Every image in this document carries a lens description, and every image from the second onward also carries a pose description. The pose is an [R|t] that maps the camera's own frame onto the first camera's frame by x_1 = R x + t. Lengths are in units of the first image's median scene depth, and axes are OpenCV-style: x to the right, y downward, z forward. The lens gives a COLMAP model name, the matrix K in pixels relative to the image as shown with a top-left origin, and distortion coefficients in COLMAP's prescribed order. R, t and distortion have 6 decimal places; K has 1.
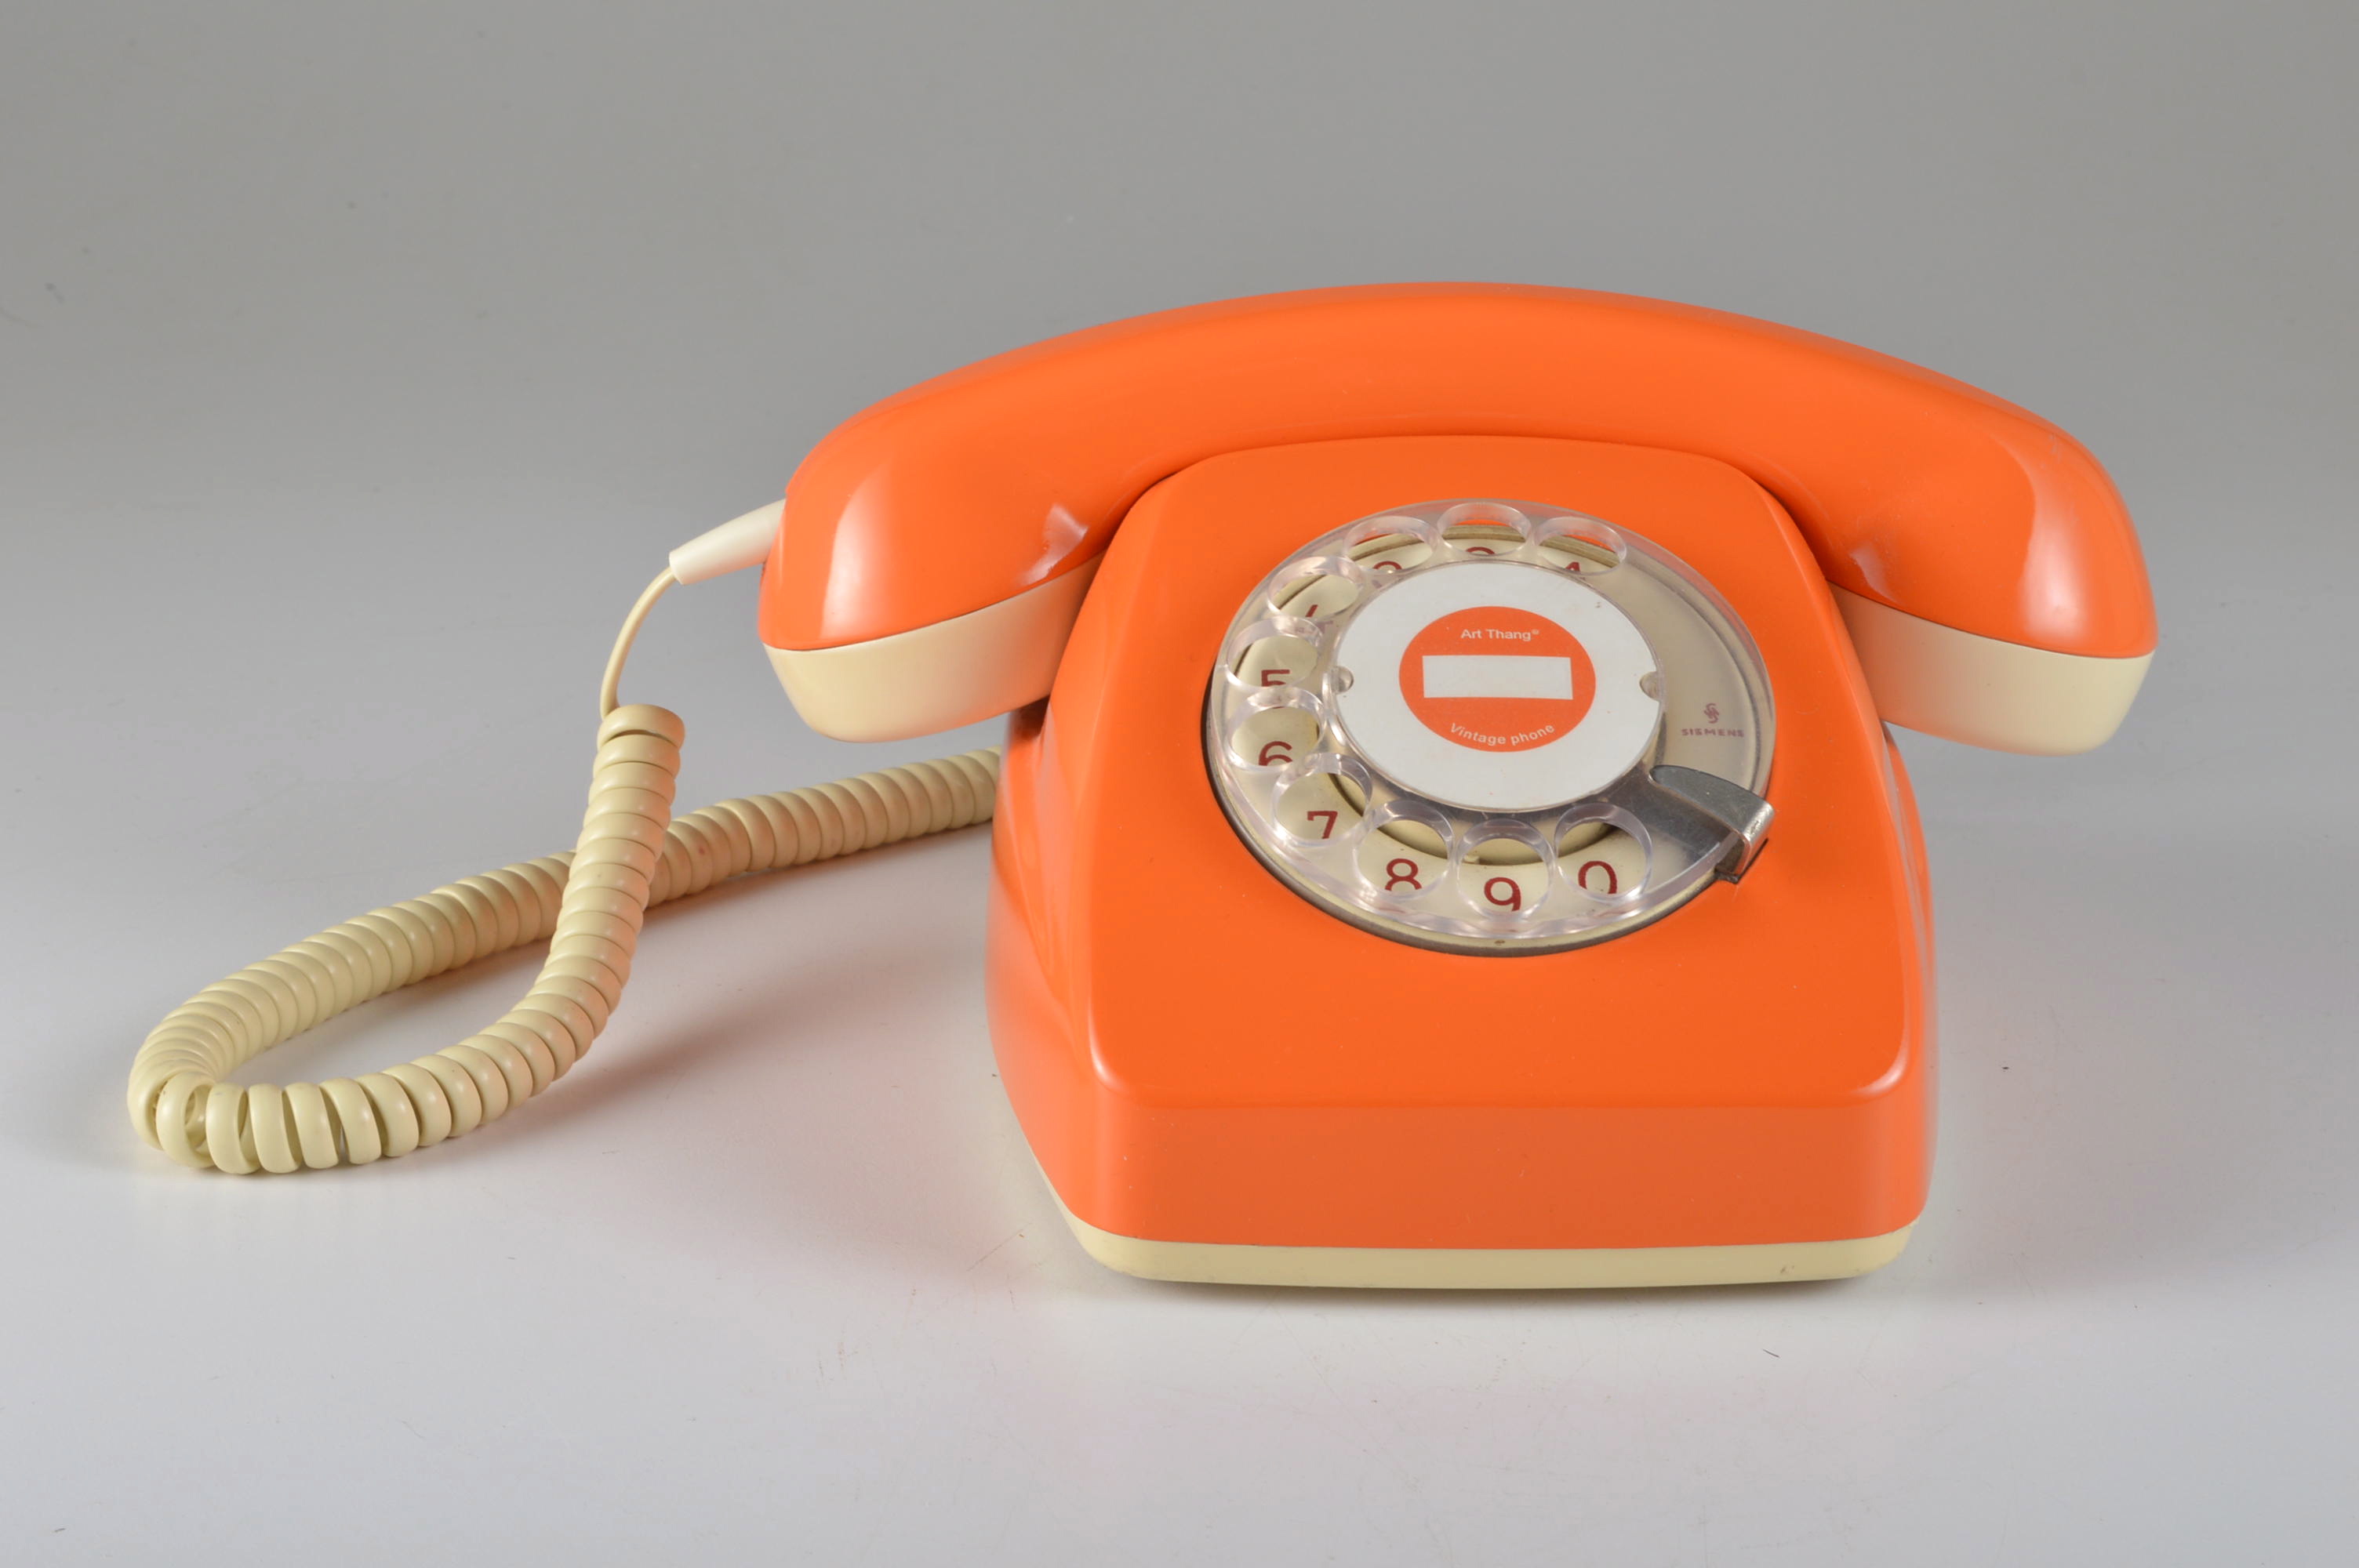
lens RADIAL K [[4750.4, 0, 1179.5], [0, 4750.4, 784.0], [0, 0, 1]] dist [-0.797512, -0.015914]
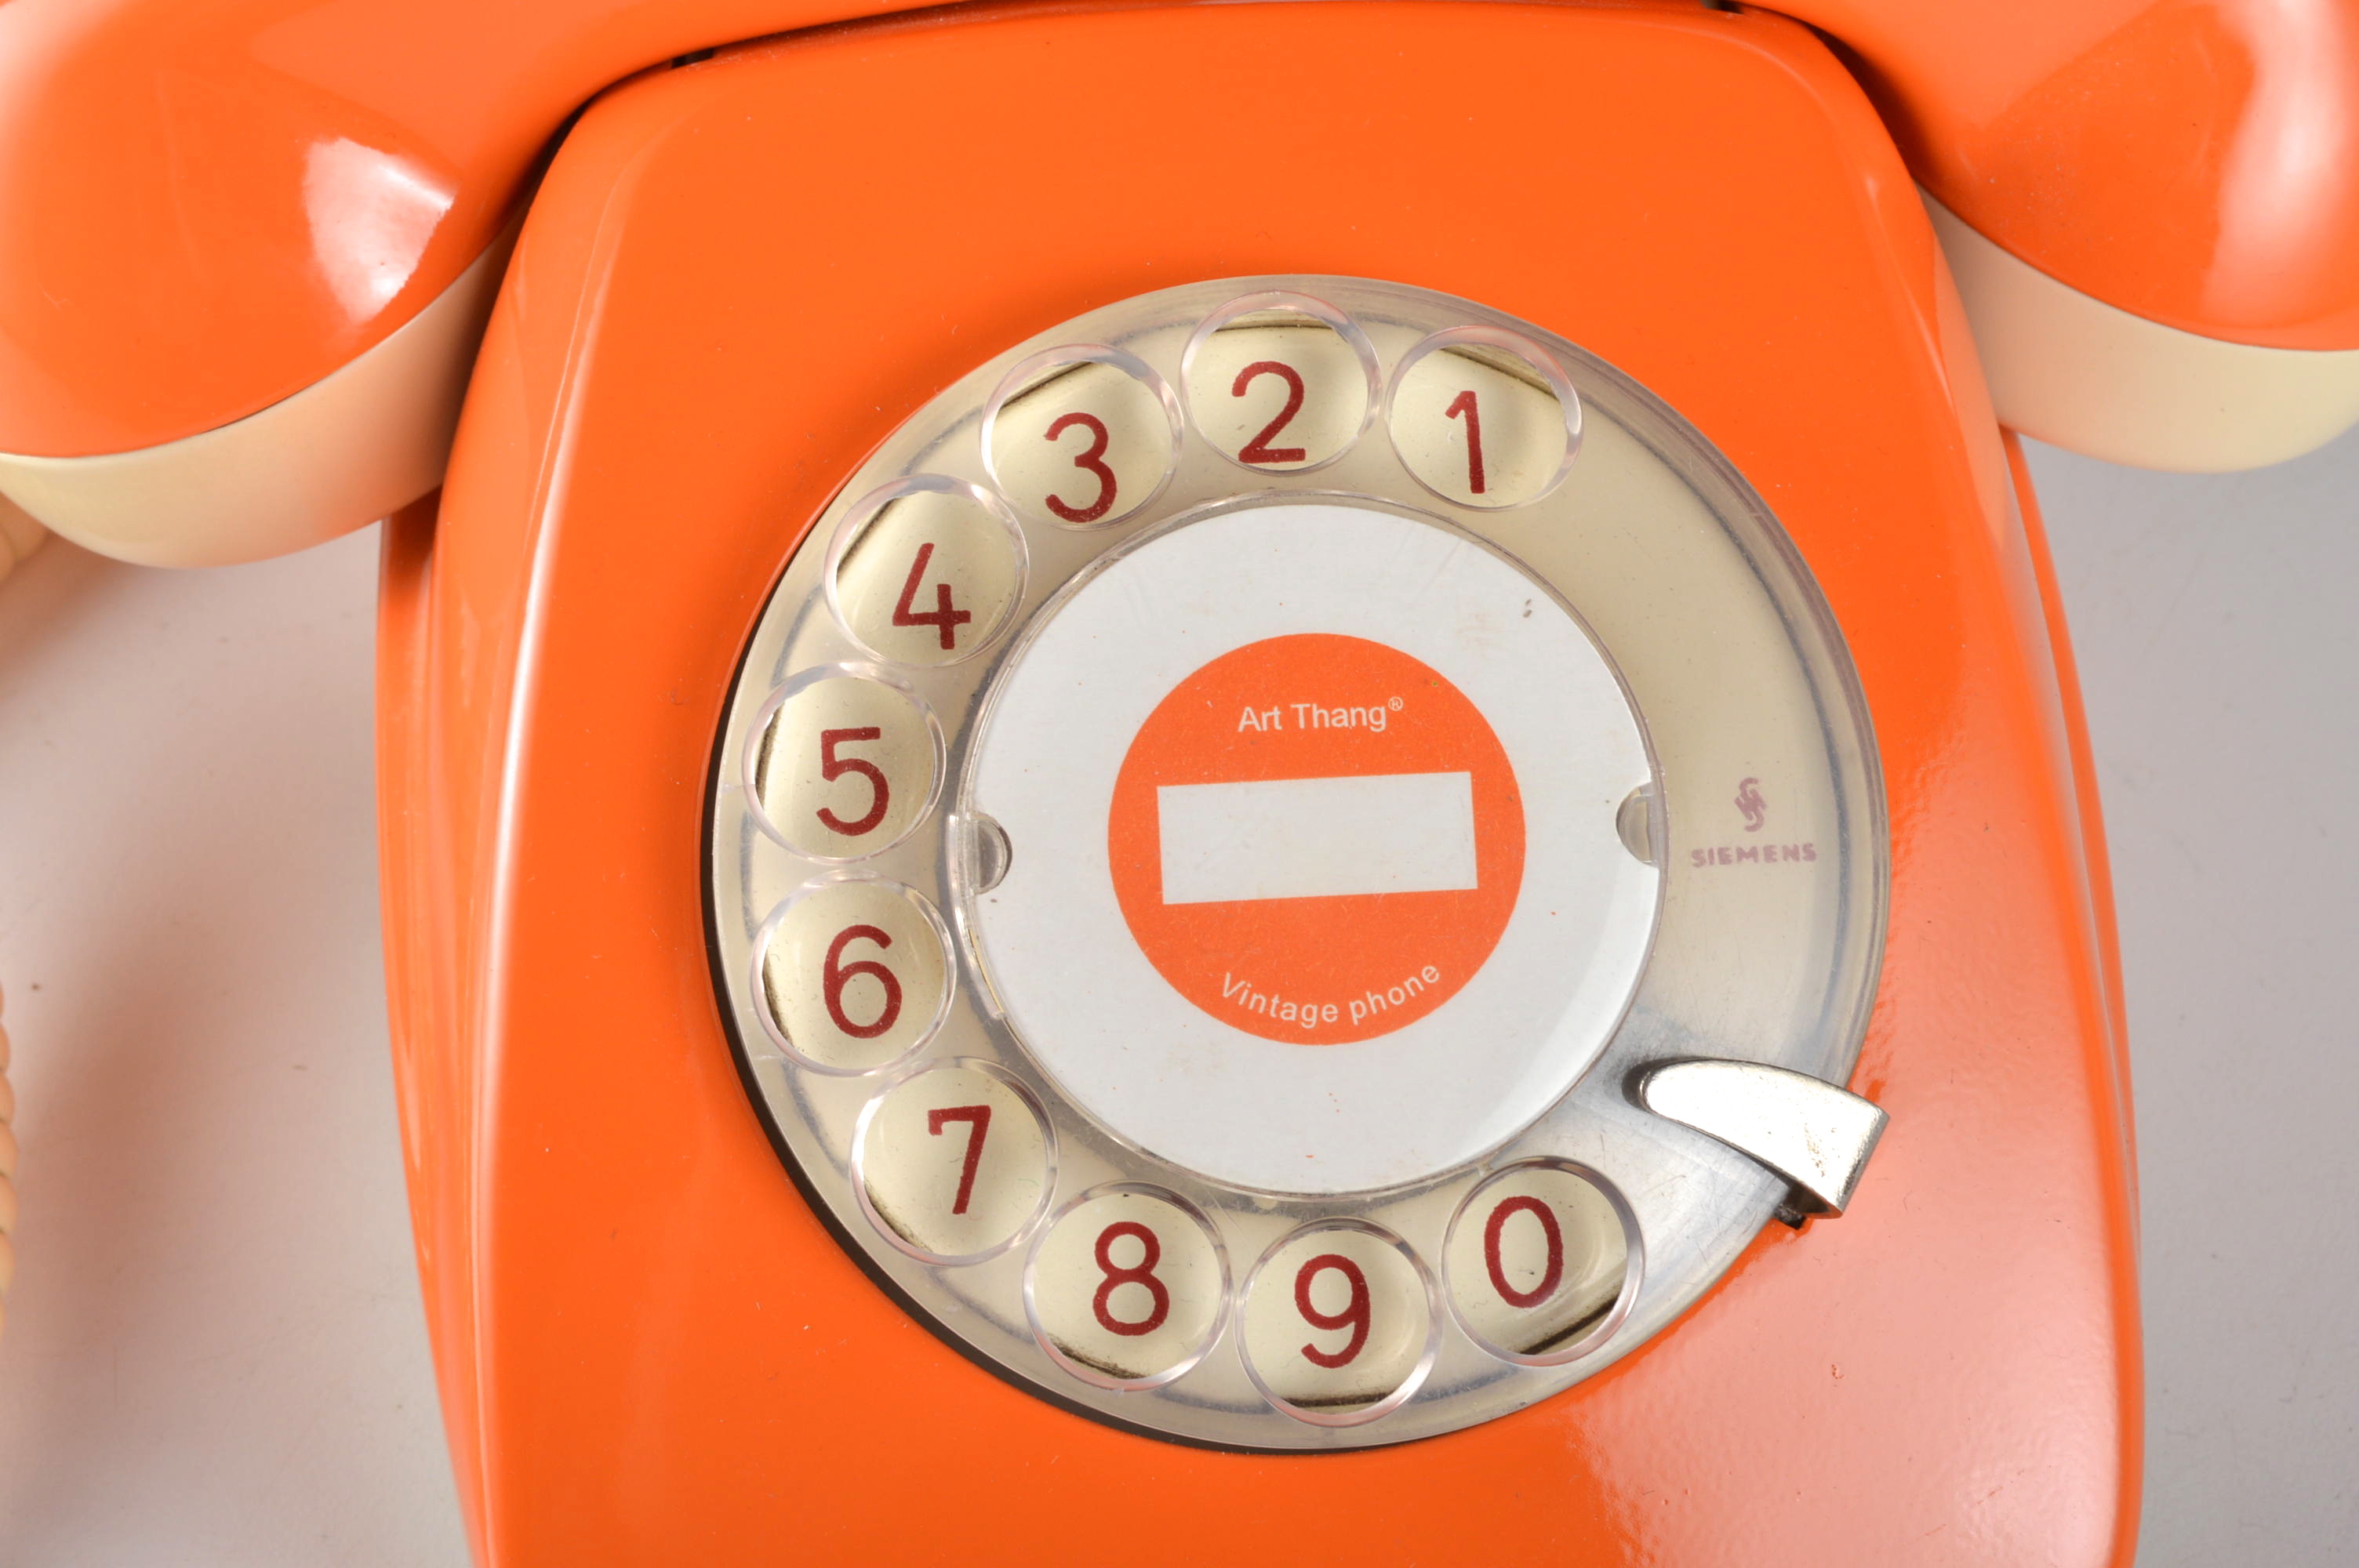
lens RADIAL K [[3122.1, 0, 1179.5], [0, 3122.1, 784.0], [0, 0, 1]] dist [-0.023181, -0.021629]
pose [[0.997312, -0.048983, 0.054490, 0.036626], [0.013390, 0.853009, 0.521725, -0.189361], [-0.072036, -0.519593, 0.851372, 0.736524]]
